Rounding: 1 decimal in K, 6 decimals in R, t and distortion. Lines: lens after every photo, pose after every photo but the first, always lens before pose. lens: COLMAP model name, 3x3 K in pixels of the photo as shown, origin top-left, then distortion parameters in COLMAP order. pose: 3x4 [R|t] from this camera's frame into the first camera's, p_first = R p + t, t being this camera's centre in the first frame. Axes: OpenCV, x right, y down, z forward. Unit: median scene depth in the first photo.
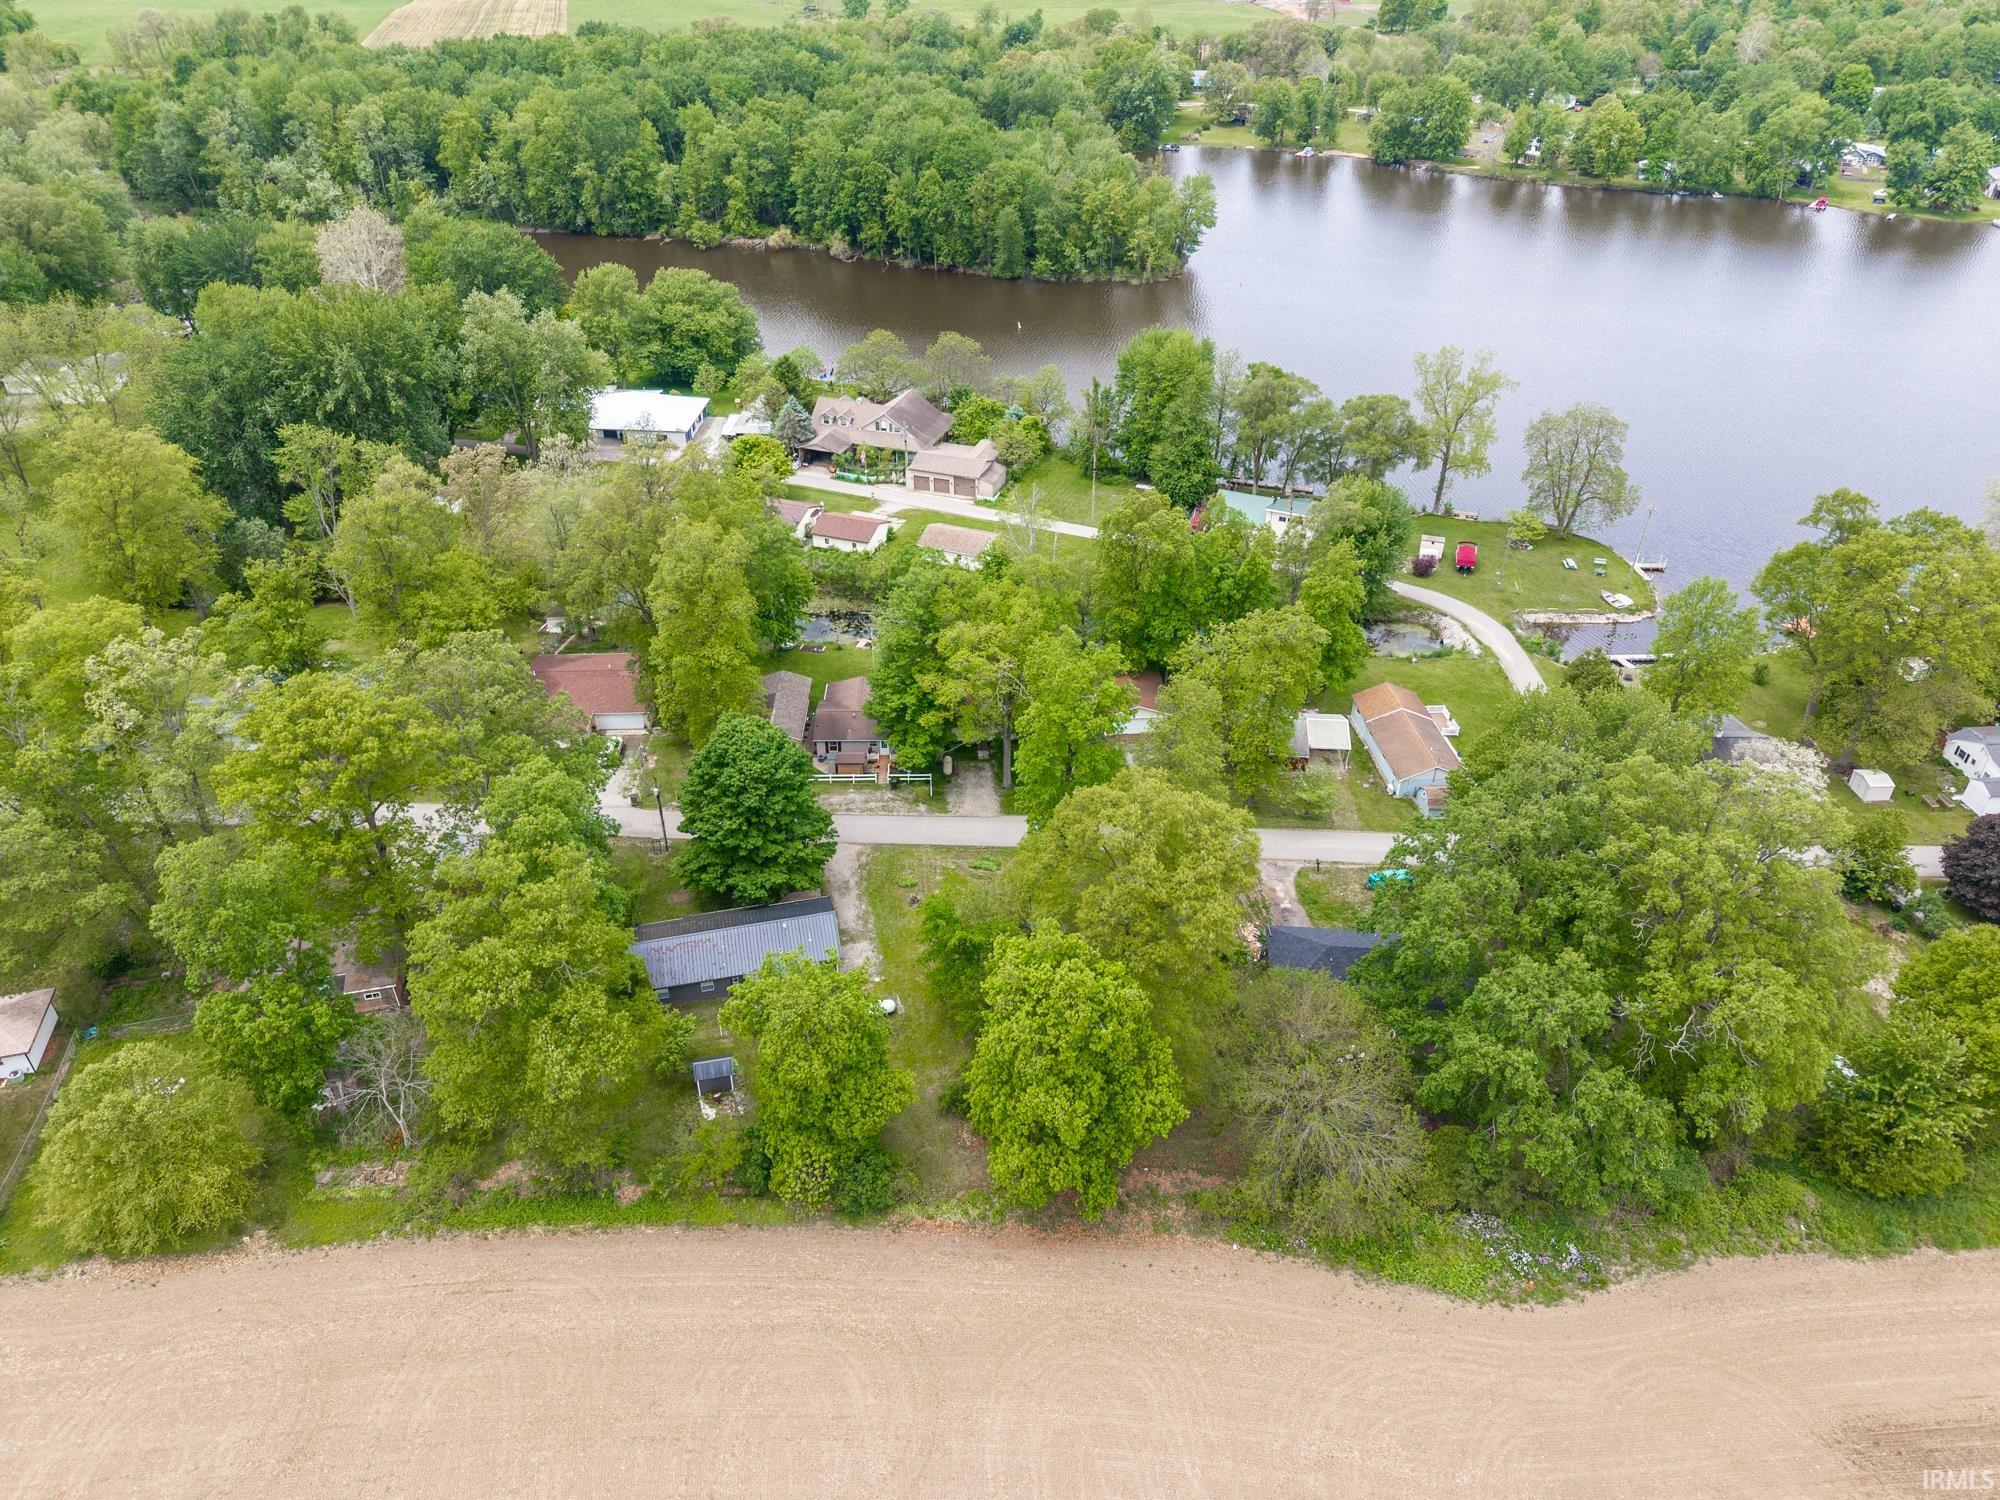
lens RADIAL K [[1304.0, 0, 1000.0], [0, 1304.0, 750.0], [0, 0, 1]] dist [0.019830, -0.014587]
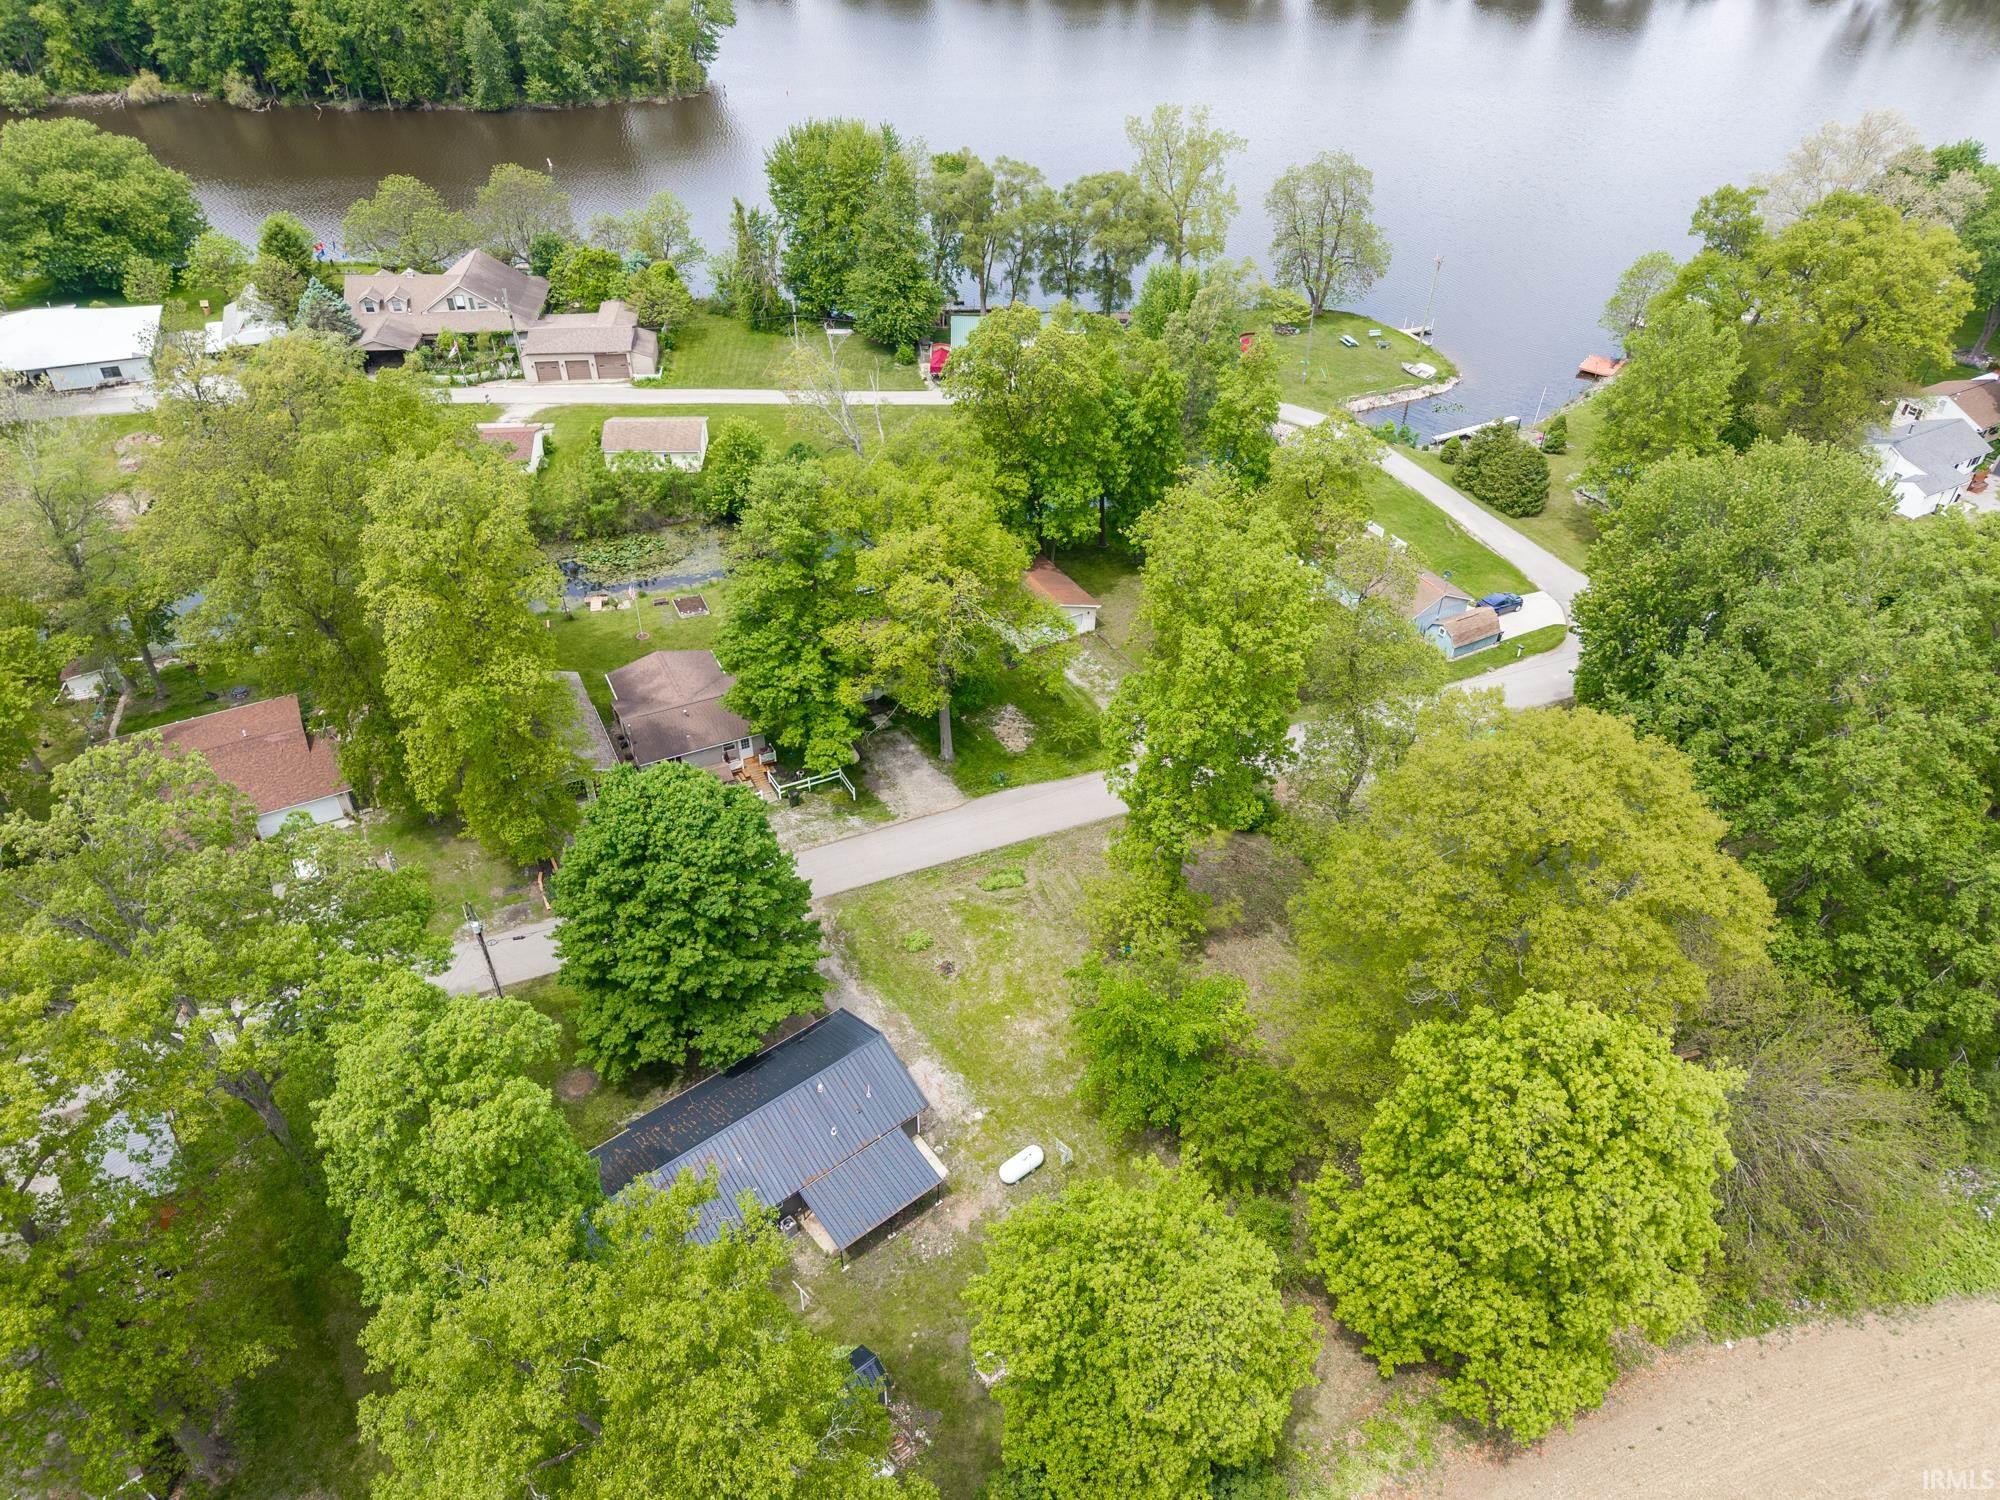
lens RADIAL K [[1304.0, 0, 1000.0], [0, 1304.0, 750.0], [0, 0, 1]] dist [0.019830, -0.014587]
pose [[0.904084, -0.259714, 0.339382, -0.133172], [0.227815, 0.964793, 0.131433, -0.039326], [-0.361568, -0.041510, 0.931421, 0.218151]]
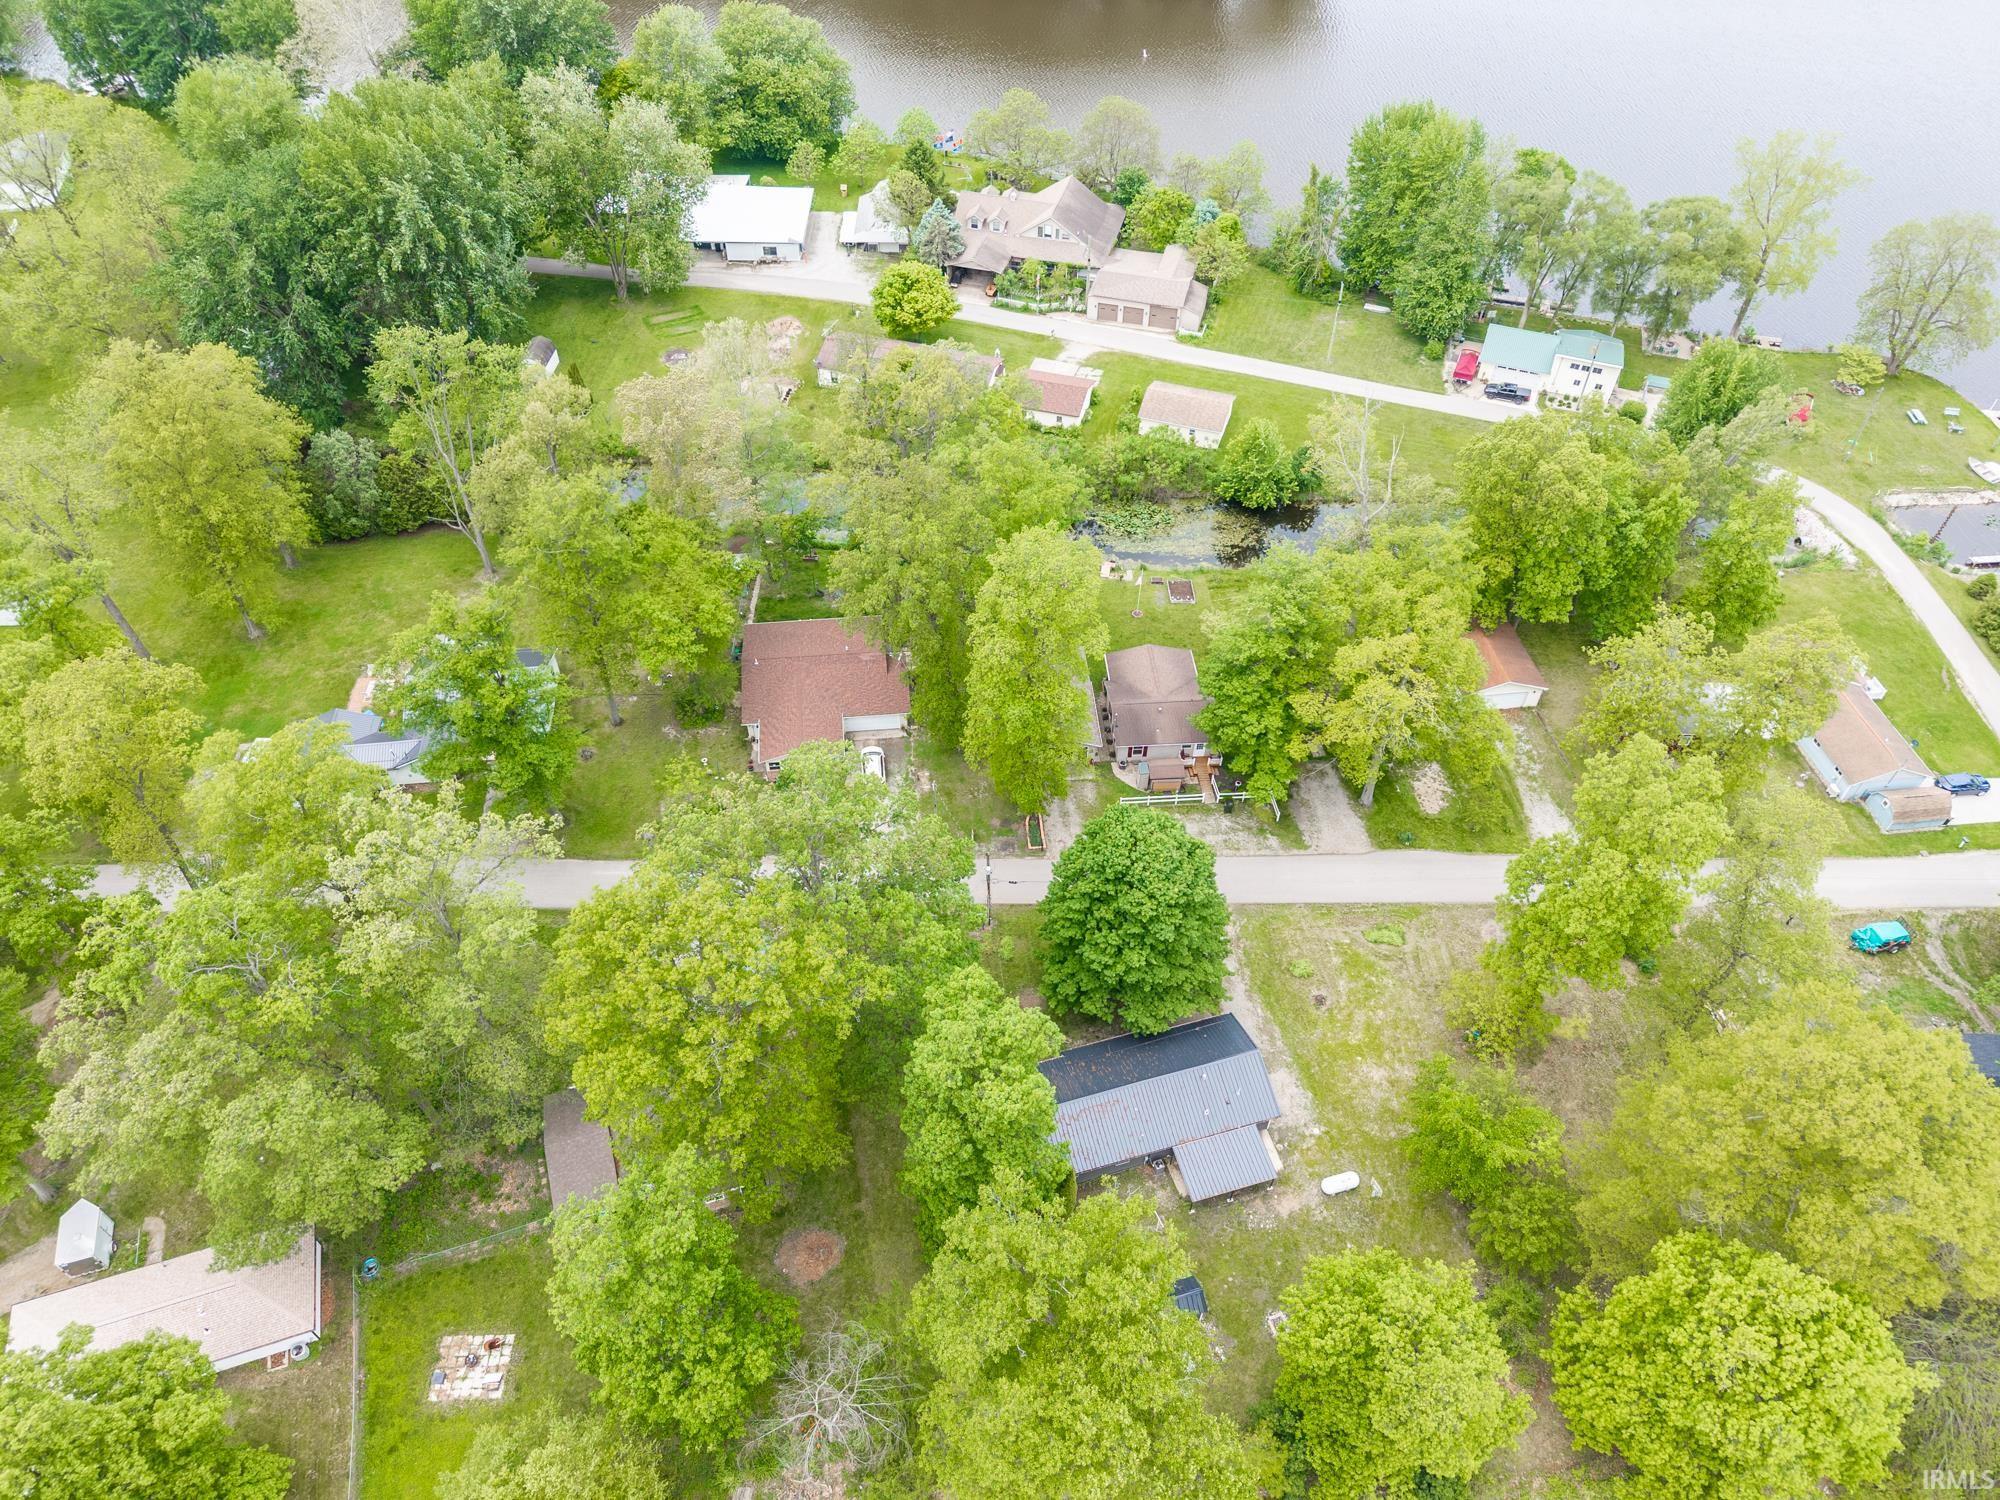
lens RADIAL K [[1292.6, 0, 1000.0], [0, 1292.6, 750.0], [0, 0, 1]] dist [0.006331, 0.000178]
pose [[0.998809, -0.037638, 0.031044, -0.161083], [0.029209, 0.970967, 0.237425, -0.131243], [-0.039079, -0.236236, 0.970910, 0.147813]]
